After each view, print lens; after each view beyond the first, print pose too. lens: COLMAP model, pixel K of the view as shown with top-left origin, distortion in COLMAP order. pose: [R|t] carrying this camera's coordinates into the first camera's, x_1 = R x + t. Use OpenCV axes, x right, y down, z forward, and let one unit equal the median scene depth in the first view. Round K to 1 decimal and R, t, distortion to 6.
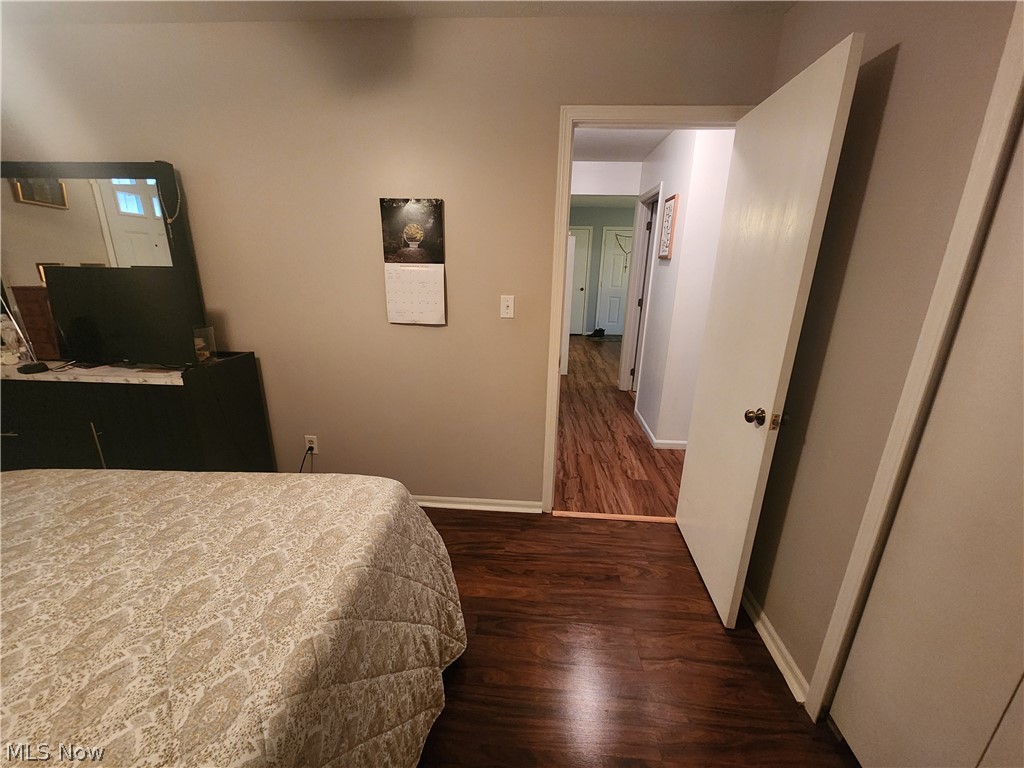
lens RADIAL K [[415.1, 0, 511.0], [0, 415.1, 386.9], [0, 0, 1]] dist [-0.001248, -0.001108]
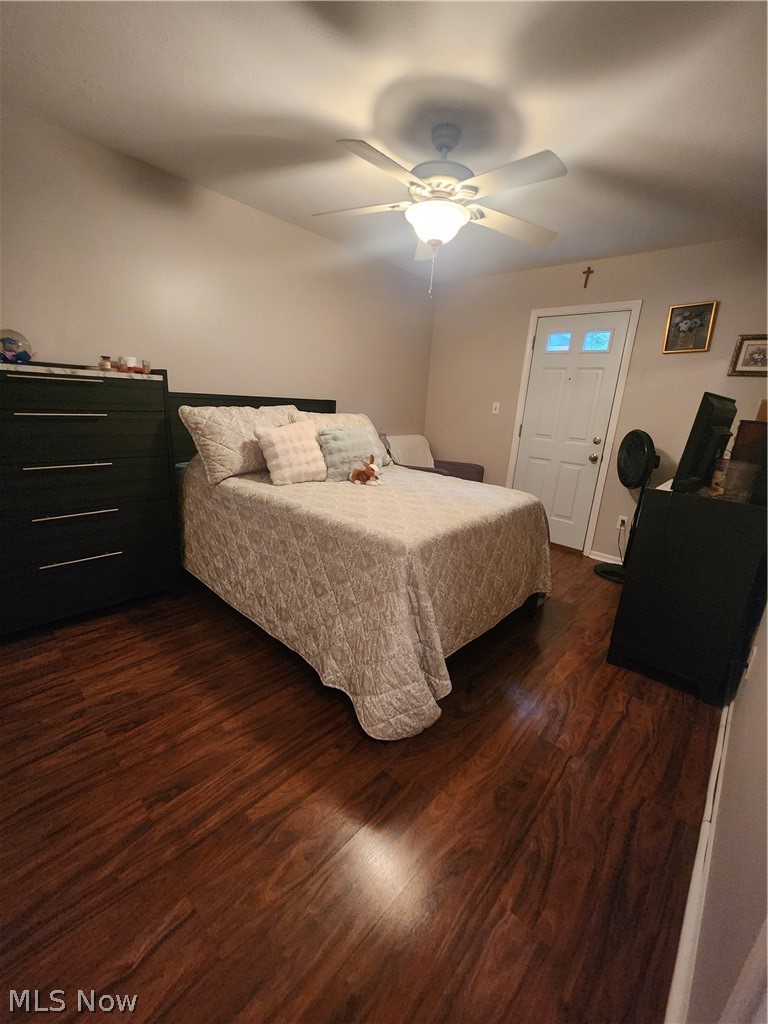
lens RADIAL K [[415.1, 0, 379.9], [0, 415.1, 507.5], [0, 0, 1]] dist [-0.001248, -0.001108]
pose [[-0.624833, 0.142508, -0.767643, 0.690252], [-0.296412, 0.866293, 0.402091, -0.319023], [0.722304, 0.478778, -0.499047, 1.574311]]
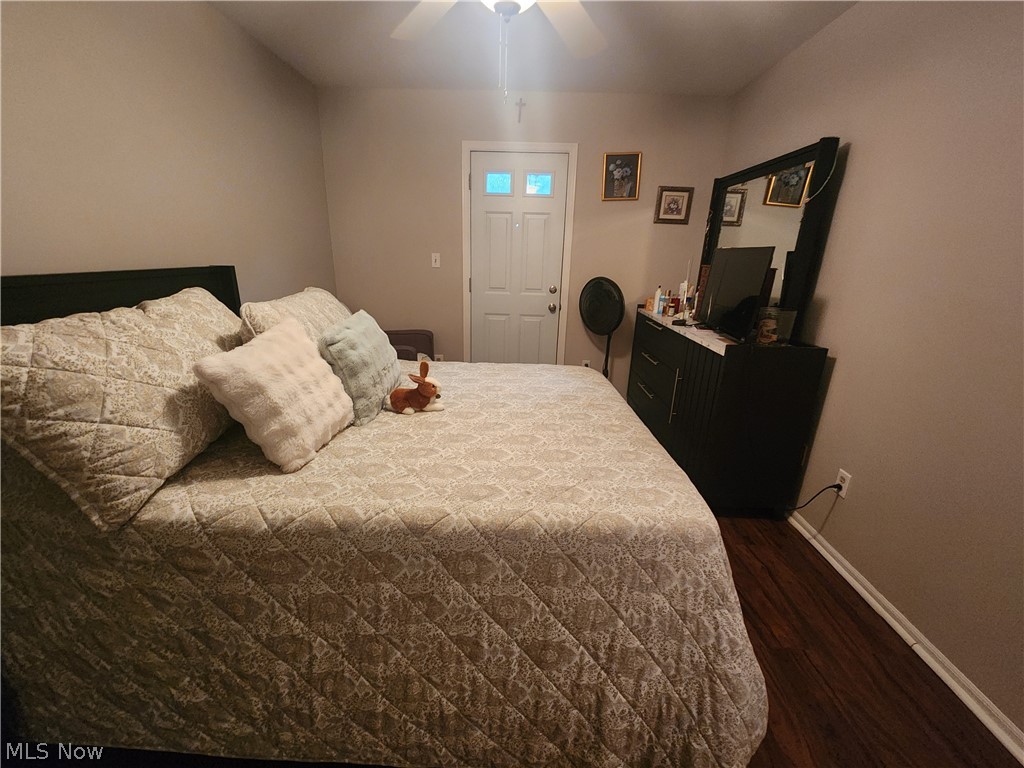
lens RADIAL K [[417.7, 0, 512.0], [0, 417.7, 384.0], [0, 0, 1]] dist [-0.000732, -0.000080]
pose [[0.033232, 0.285107, -0.957919, 0.358944], [-0.314227, 0.912827, 0.260785, -0.071819], [0.948766, 0.292337, 0.119924, 0.563845]]
